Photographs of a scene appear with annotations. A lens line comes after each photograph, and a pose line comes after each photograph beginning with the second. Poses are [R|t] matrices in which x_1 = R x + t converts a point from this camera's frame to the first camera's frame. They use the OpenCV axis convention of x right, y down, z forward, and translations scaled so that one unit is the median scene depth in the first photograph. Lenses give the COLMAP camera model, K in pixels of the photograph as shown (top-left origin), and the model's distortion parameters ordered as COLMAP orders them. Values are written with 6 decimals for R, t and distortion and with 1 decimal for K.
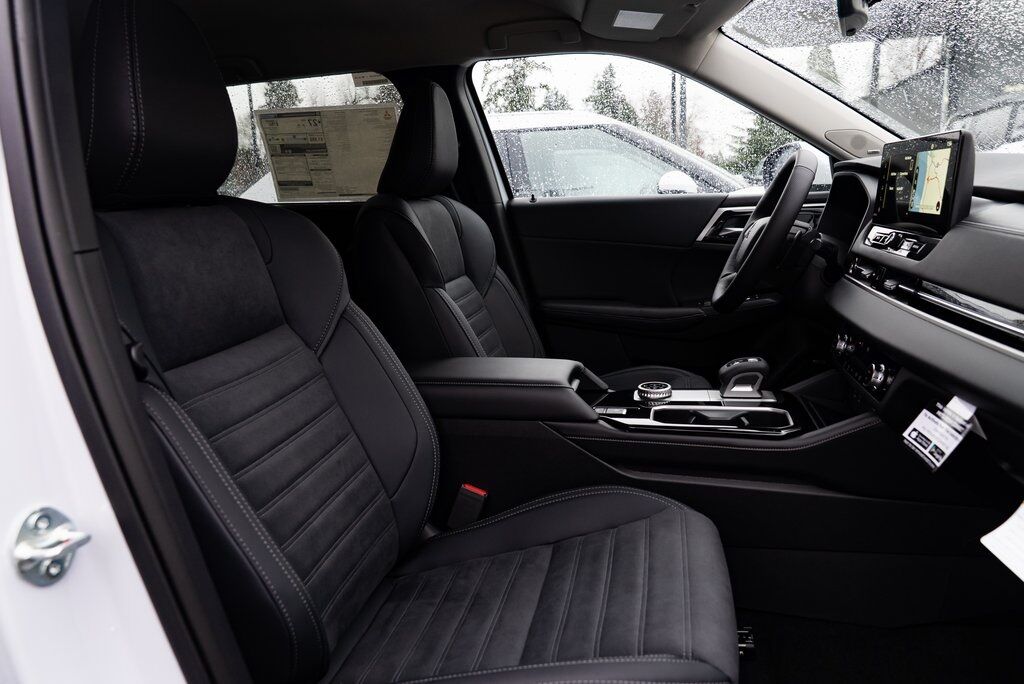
lens RADIAL K [[688.5, 0, 512.0], [0, 688.5, 342.0], [0, 0, 1]] dist [-0.042753, 0.029710]
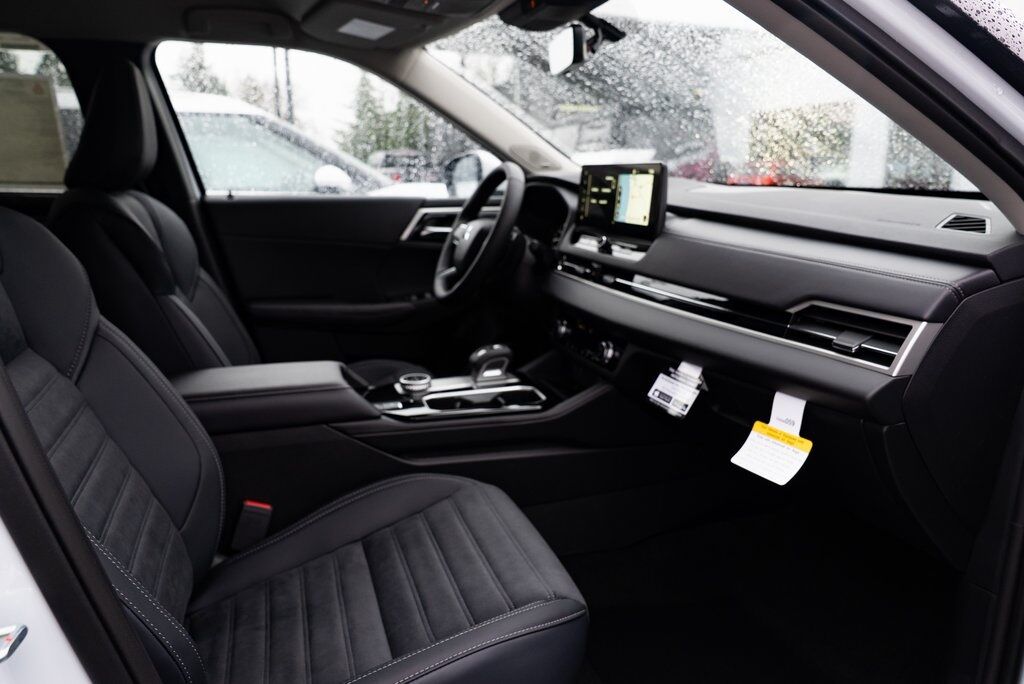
lens RADIAL K [[688.5, 0, 512.0], [0, 688.5, 342.0], [0, 0, 1]] dist [-0.042753, 0.029710]
pose [[0.855086, -0.075034, 0.513029, -0.222165], [0.068420, 0.997150, 0.031801, -0.017516], [-0.513952, 0.007909, 0.857782, -0.000352]]
